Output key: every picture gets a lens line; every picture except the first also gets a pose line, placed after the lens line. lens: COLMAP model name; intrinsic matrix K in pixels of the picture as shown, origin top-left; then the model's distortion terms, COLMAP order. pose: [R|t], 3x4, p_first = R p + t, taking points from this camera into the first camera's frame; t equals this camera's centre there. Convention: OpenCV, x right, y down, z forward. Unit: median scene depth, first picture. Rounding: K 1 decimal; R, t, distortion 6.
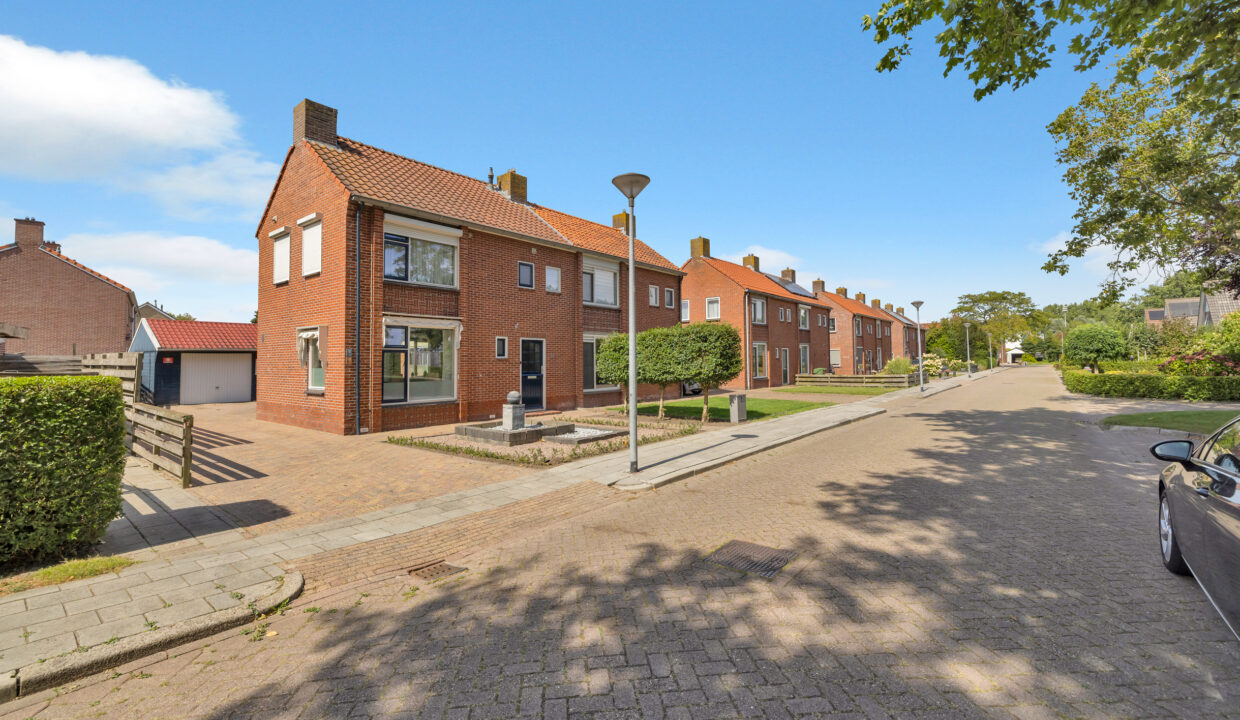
lens RADIAL K [[549.5, 0, 613.5], [0, 549.5, 342.0], [0, 0, 1]] dist [0.007315, -0.001032]
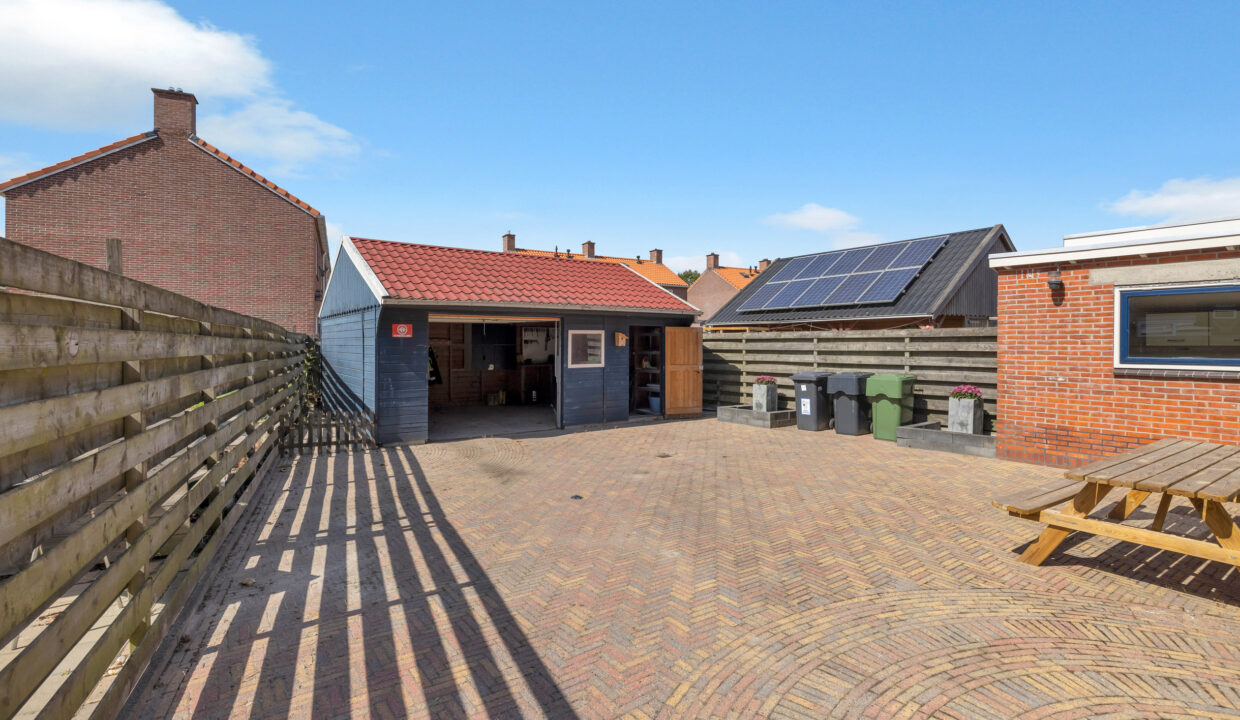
lens RADIAL K [[594.7, 0, 631.6], [0, 594.7, 347.5], [0, 0, 1]] dist [-0.012629, 0.004035]
pose [[0.972932, 0.013813, -0.230678, -0.538837], [-0.003588, 0.998995, 0.044688, 0.025420], [0.231063, -0.042651, 0.972003, 0.609653]]
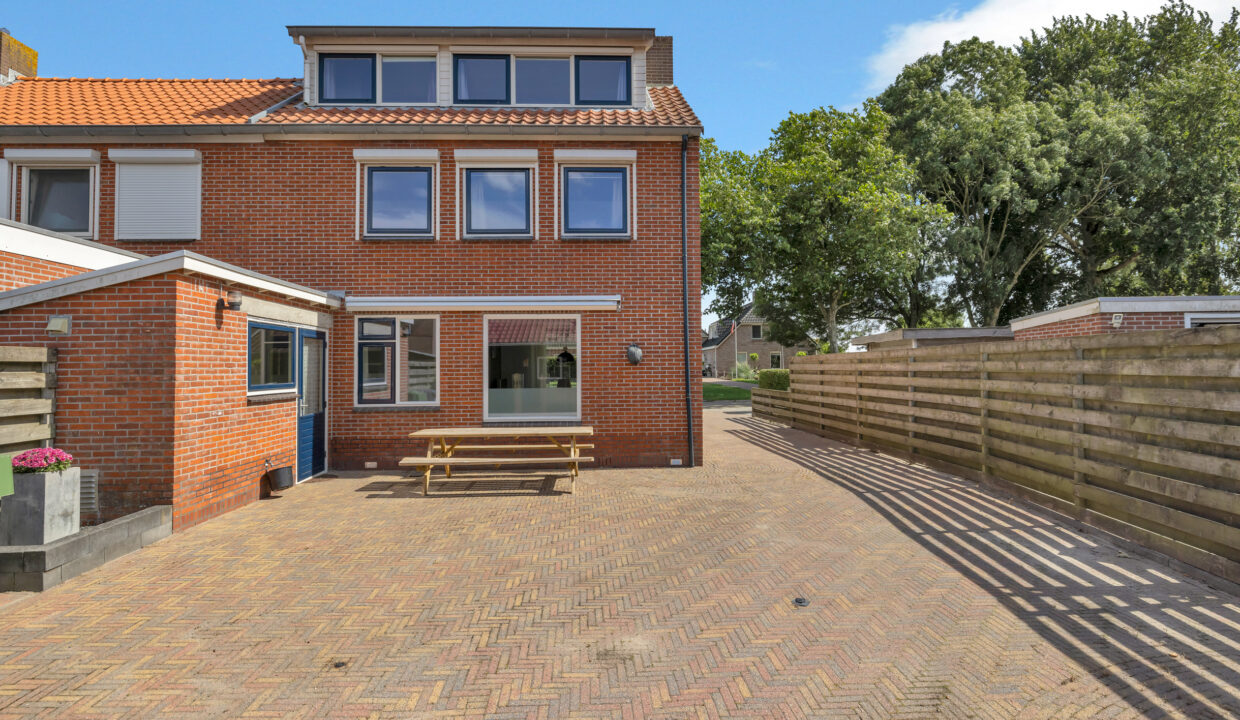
lens RADIAL K [[594.7, 0, 604.3], [0, 594.7, 359.7], [0, 0, 1]] dist [-0.012629, 0.004035]
pose [[-0.675022, 0.027017, 0.737303, -0.737343], [-0.010738, 0.998864, -0.046432, 0.043452], [-0.737720, -0.039260, -0.673965, 1.074473]]
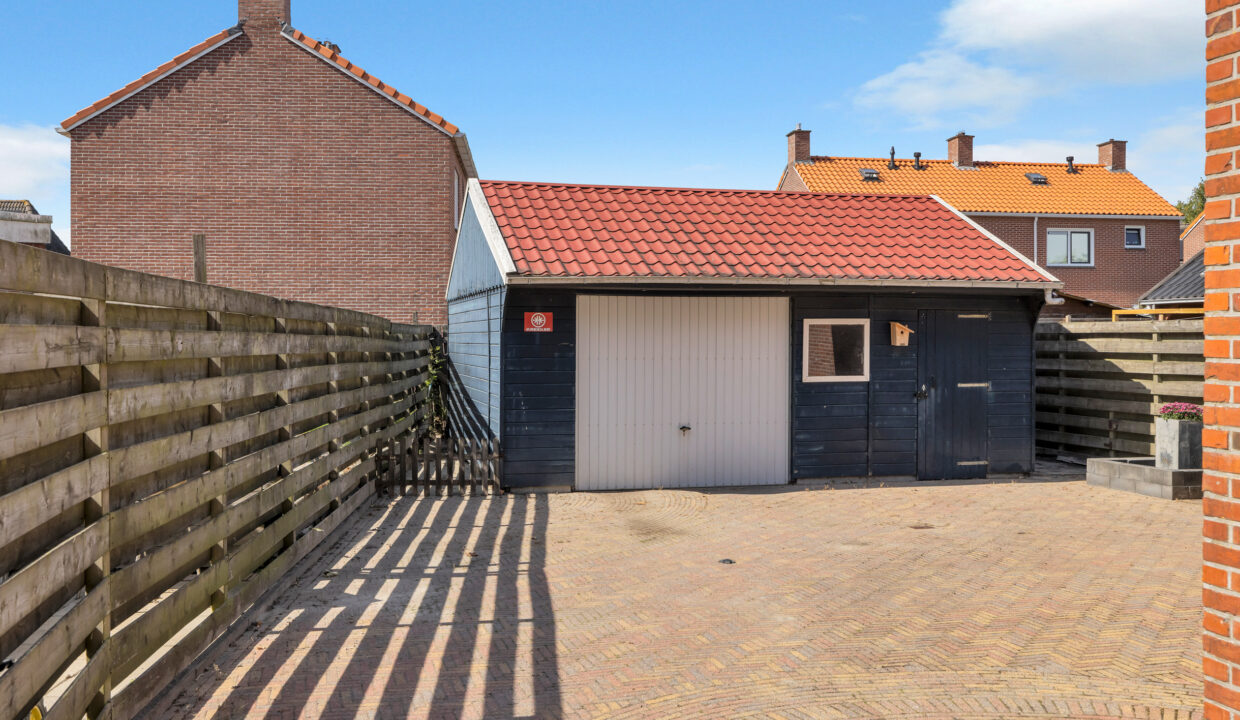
lens RADIAL K [[1242.2, 0, 621.9], [0, 1242.2, 353.4], [0, 0, 1]] dist [0.000694, 0.000000]
pose [[0.816487, 0.019831, -0.577023, -0.412812], [0.009614, 0.998804, 0.047931, 0.019609], [0.577284, -0.044683, 0.815320, 0.515435]]
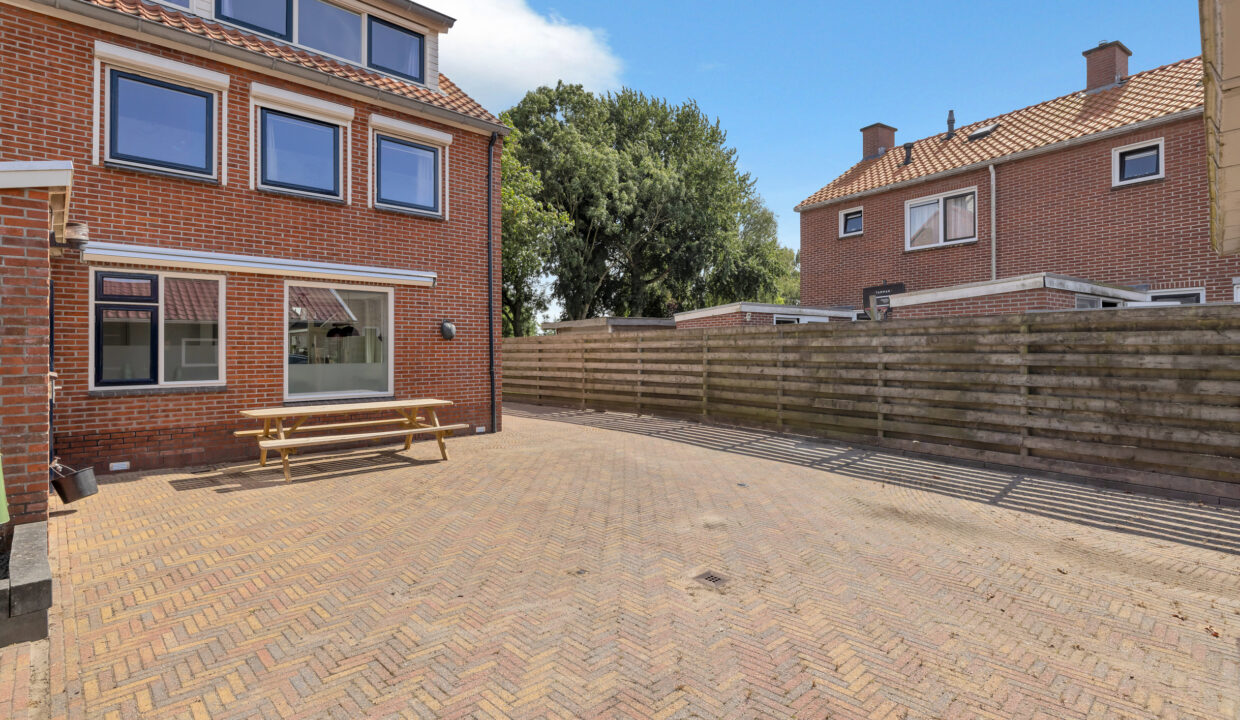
lens RADIAL K [[594.7, 0, 620.3], [0, 594.7, 351.7], [0, 0, 1]] dist [-0.012629, 0.004035]
pose [[-0.994172, 0.017005, 0.106453, -0.604525], [0.013220, 0.999259, -0.036160, 0.054544], [-0.106989, -0.034542, -0.993660, 1.208385]]
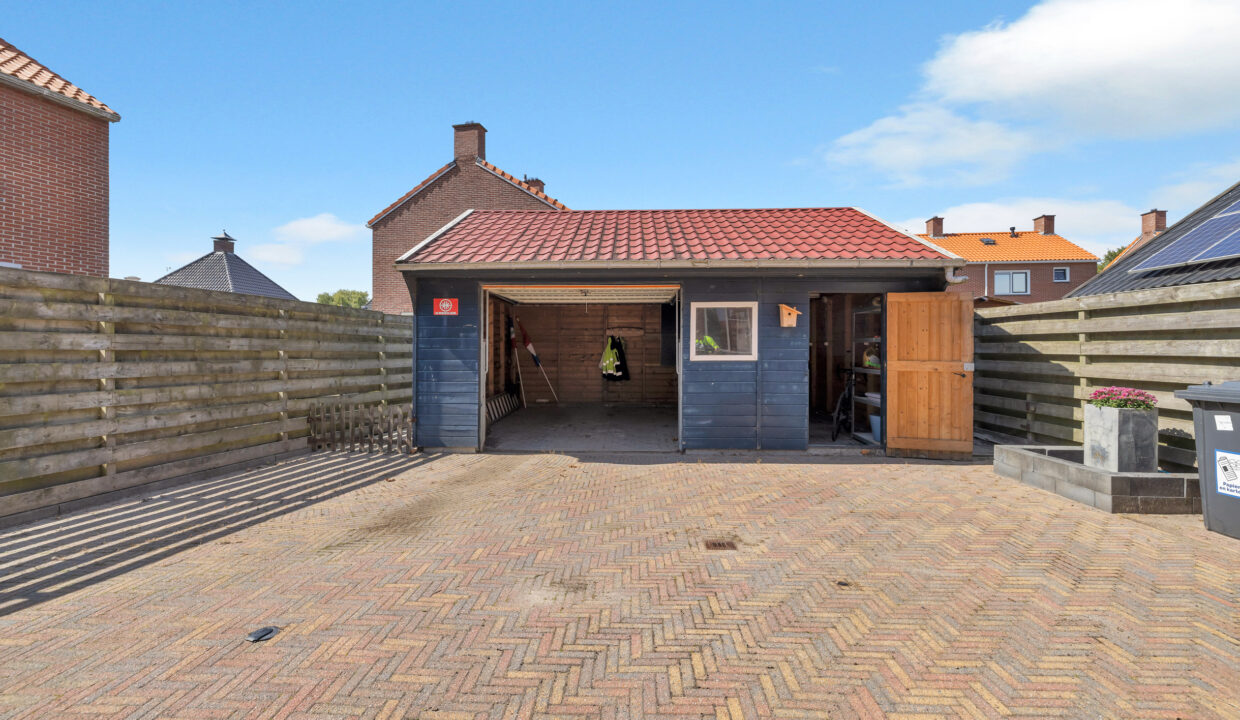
lens RADIAL K [[549.5, 0, 611.3], [0, 549.5, 349.5], [0, 0, 1]] dist [0.007315, -0.001032]
pose [[0.613842, 0.015767, -0.789272, -0.492542], [0.019904, 0.999174, 0.035440, 0.048946], [0.789178, -0.037464, 0.613020, 0.878808]]
